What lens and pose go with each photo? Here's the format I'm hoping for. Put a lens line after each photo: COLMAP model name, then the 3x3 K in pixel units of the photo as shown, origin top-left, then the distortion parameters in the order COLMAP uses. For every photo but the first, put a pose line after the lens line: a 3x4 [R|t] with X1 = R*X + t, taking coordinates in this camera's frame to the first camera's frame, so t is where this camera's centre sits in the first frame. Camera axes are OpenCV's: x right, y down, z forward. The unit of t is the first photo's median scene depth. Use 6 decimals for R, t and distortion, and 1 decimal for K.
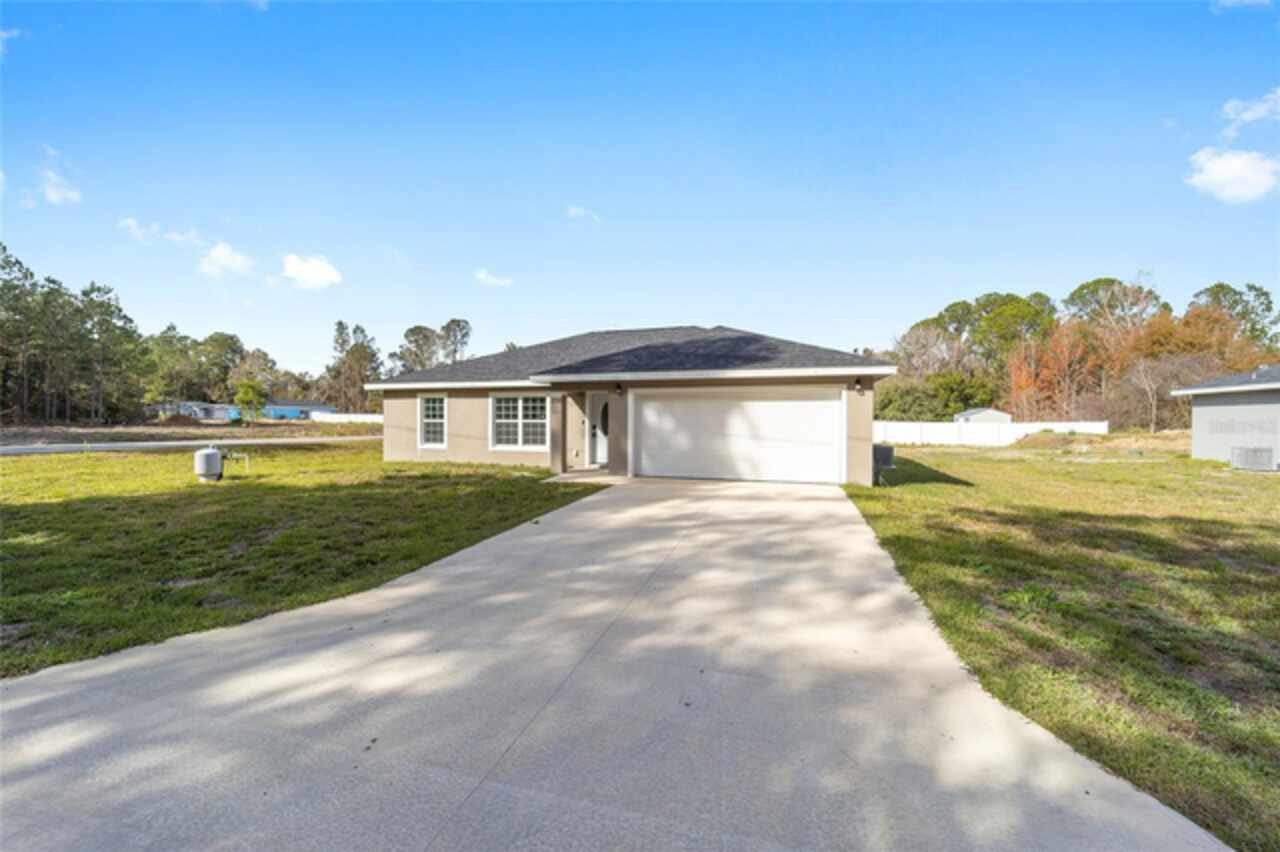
lens RADIAL K [[513.6, 0, 640.6], [0, 513.6, 419.2], [0, 0, 1]] dist [0.014603, -0.007407]
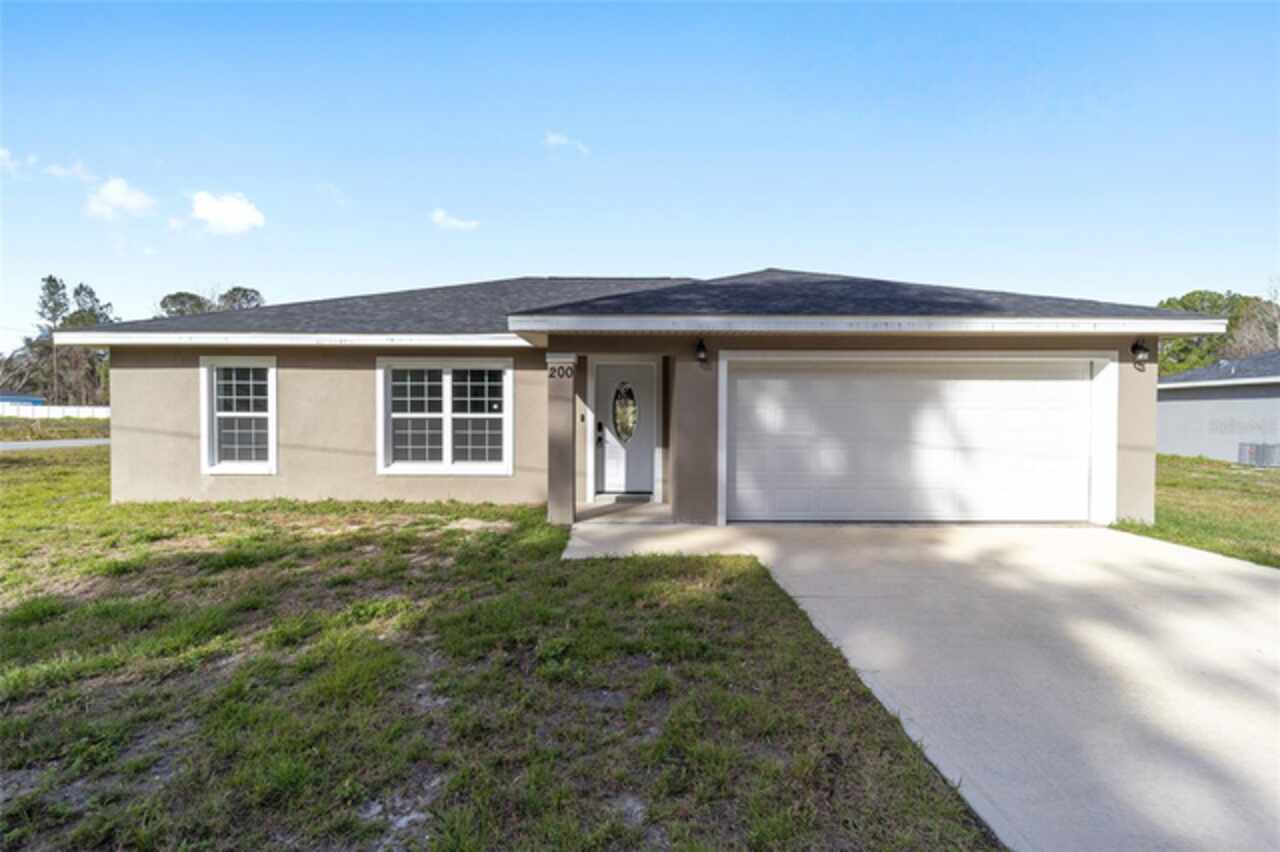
lens RADIAL K [[513.6, 0, 640.6], [0, 513.6, 419.2], [0, 0, 1]] dist [0.014603, -0.007407]
pose [[0.950100, -0.002193, 0.311938, -0.205311], [-0.000807, 0.999955, 0.009489, 0.002233], [-0.311945, -0.009267, 0.950055, 0.439406]]
